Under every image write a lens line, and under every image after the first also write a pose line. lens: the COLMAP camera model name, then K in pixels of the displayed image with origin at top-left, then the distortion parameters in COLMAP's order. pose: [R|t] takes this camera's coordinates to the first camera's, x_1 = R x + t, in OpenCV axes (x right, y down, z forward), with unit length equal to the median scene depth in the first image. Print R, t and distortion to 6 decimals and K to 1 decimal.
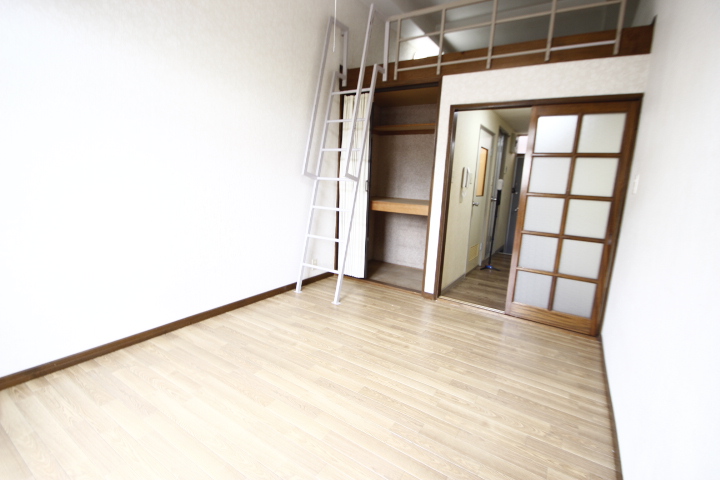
lens RADIAL K [[340.6, 0, 359.5], [0, 340.6, 226.2], [0, 0, 1]] dist [0.040044, -0.000101]
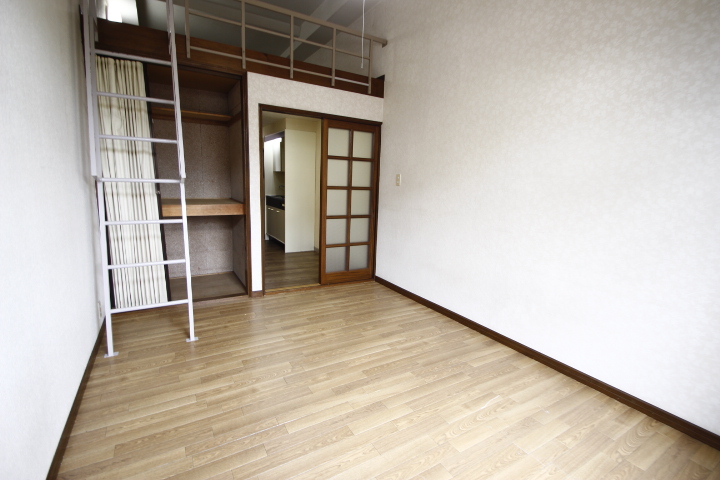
lens RADIAL K [[330.0, 0, 360.0], [0, 330.0, 240.0], [0, 0, 1]] dist [-0.012536, 0.000478]
pose [[0.461984, -0.200615, 0.863901, -0.573769], [0.117066, 0.979351, 0.164822, -0.094882], [-0.879128, 0.024989, 0.475930, 0.324225]]
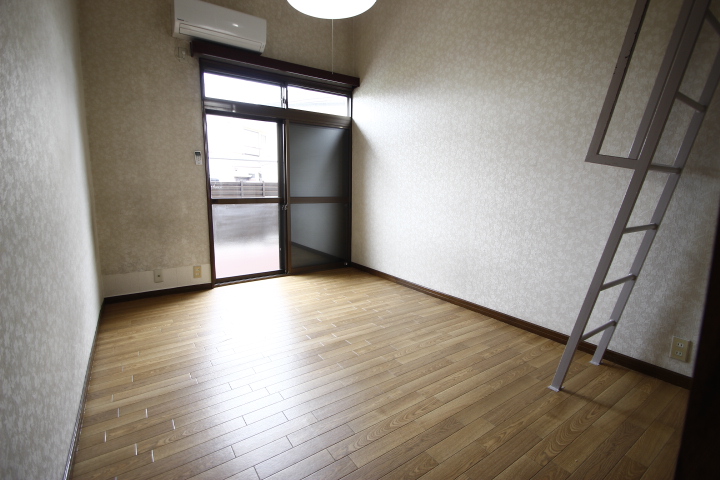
lens RADIAL K [[330.0, 0, 360.0], [0, 330.0, 240.0], [0, 0, 1]] dist [-0.012536, 0.000478]
pose [[-0.391100, 0.081486, -0.916734, 0.608229], [-0.158964, 0.975122, 0.154494, -0.053298], [0.906516, 0.206150, -0.368417, 0.965377]]
